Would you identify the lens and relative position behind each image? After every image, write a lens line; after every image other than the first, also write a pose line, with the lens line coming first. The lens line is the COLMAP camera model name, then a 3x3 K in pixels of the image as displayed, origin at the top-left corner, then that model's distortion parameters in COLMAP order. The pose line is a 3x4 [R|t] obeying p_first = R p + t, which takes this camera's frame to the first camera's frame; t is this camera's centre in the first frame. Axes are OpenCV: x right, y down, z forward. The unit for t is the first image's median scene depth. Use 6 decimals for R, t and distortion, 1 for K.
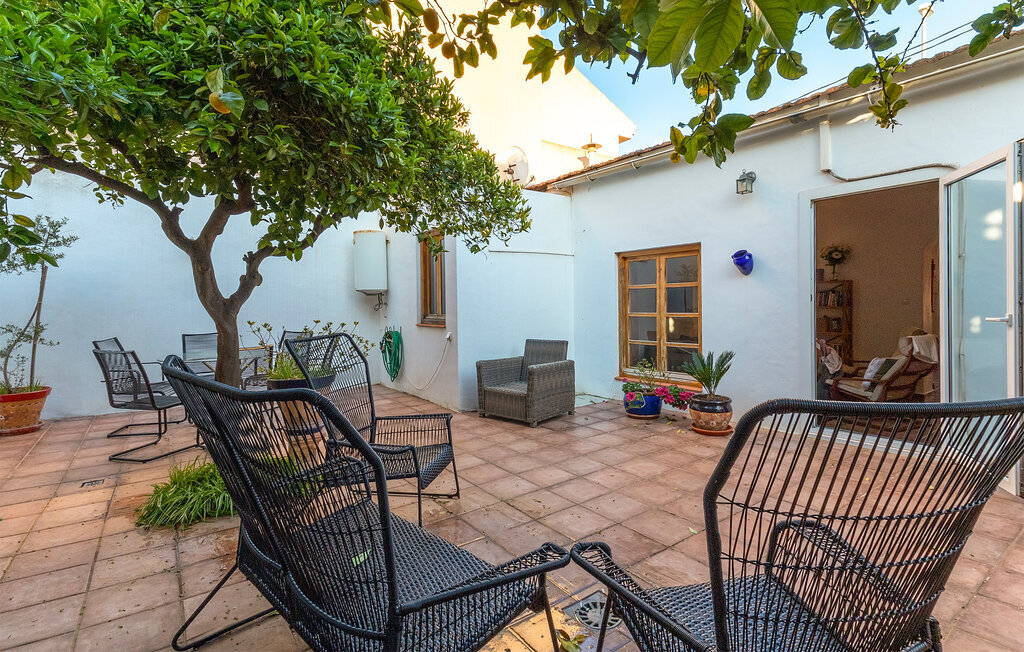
lens RADIAL K [[486.1, 0, 518.2], [0, 486.1, 318.4], [0, 0, 1]] dist [0.017105, -0.007582]
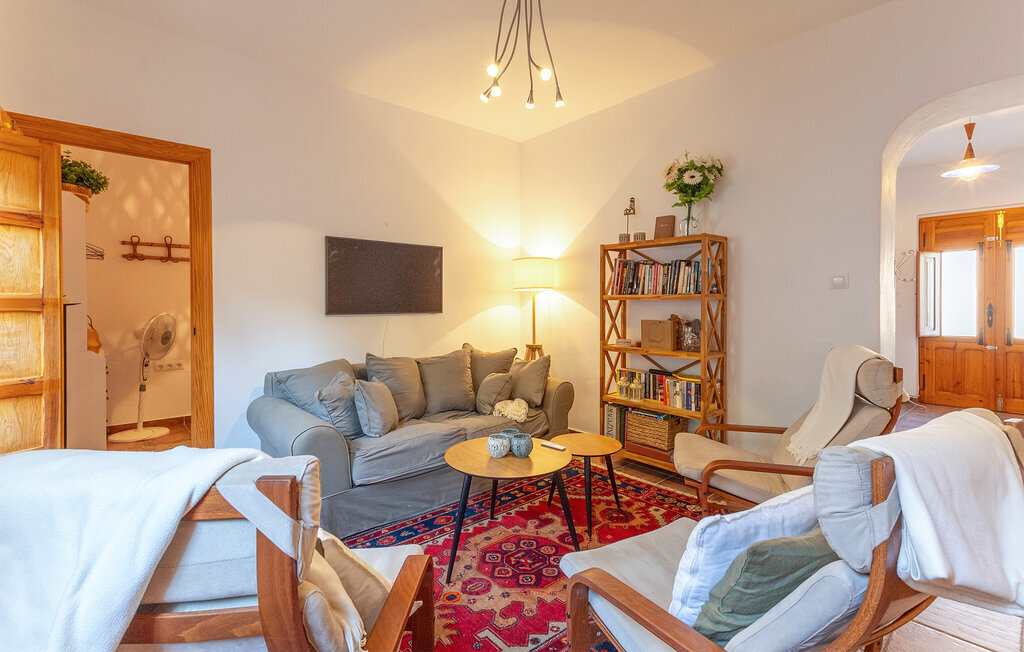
lens RADIAL K [[486.1, 0, 518.2], [0, 486.1, 318.4], [0, 0, 1]] dist [0.017105, -0.007582]
pose [[0.994946, 0.016566, 0.099040, 0.450604], [-0.016553, 0.999863, -0.000955, -0.000097], [-0.099042, -0.000689, 0.995083, 0.575906]]
